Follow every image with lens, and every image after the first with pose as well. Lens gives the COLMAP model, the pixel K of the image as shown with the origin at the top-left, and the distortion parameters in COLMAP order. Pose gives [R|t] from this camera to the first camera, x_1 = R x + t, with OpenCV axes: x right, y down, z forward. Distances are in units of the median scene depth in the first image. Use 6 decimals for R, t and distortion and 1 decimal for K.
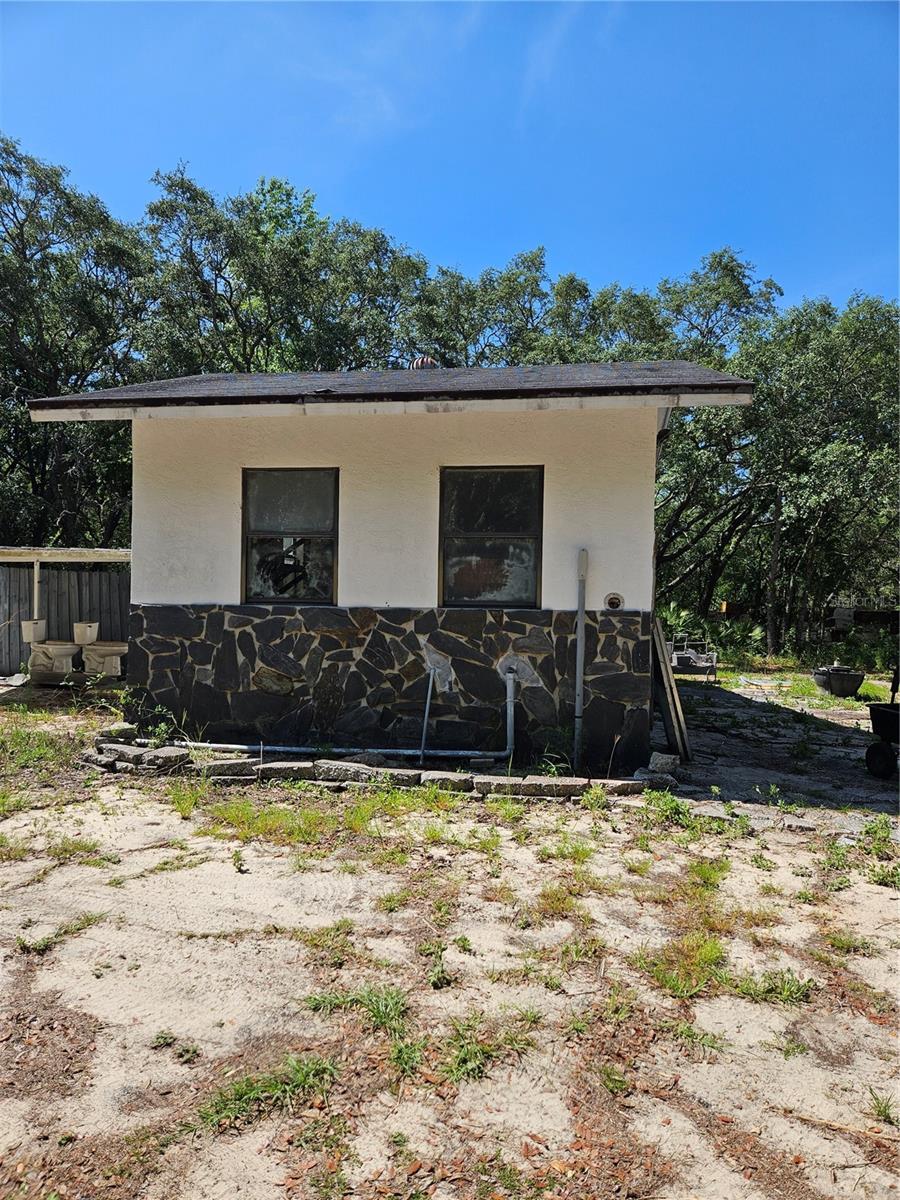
lens RADIAL K [[800.0, 0, 443.8], [0, 800.0, 603.9], [0, 0, 1]] dist [0.067041, -0.040078]
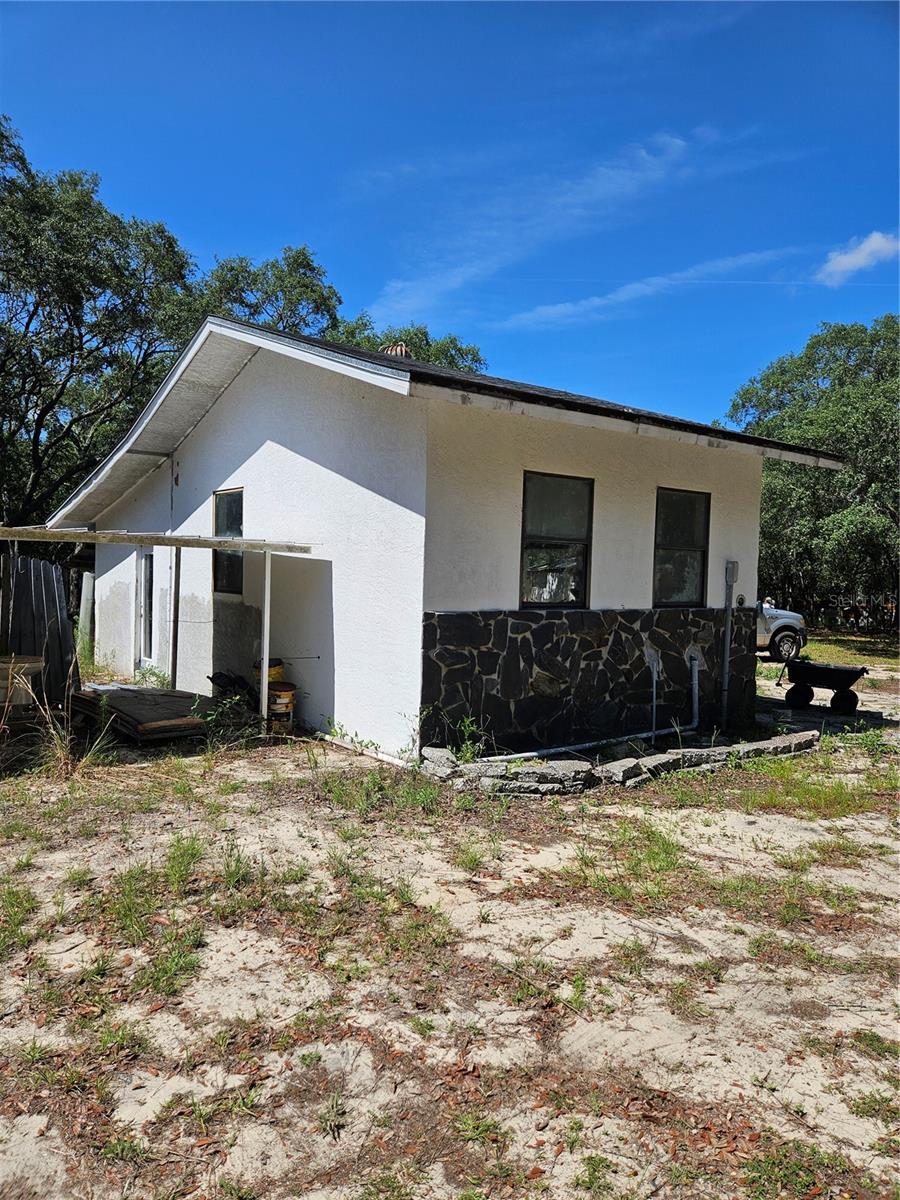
lens RADIAL K [[800.0, 0, 443.0], [0, 800.0, 597.2], [0, 0, 1]] dist [0.067041, -0.040078]
pose [[0.707977, -0.017515, 0.706018, -1.030870], [-0.005574, 0.999523, 0.030386, -0.044743], [-0.706213, -0.025448, 0.707542, 0.387283]]
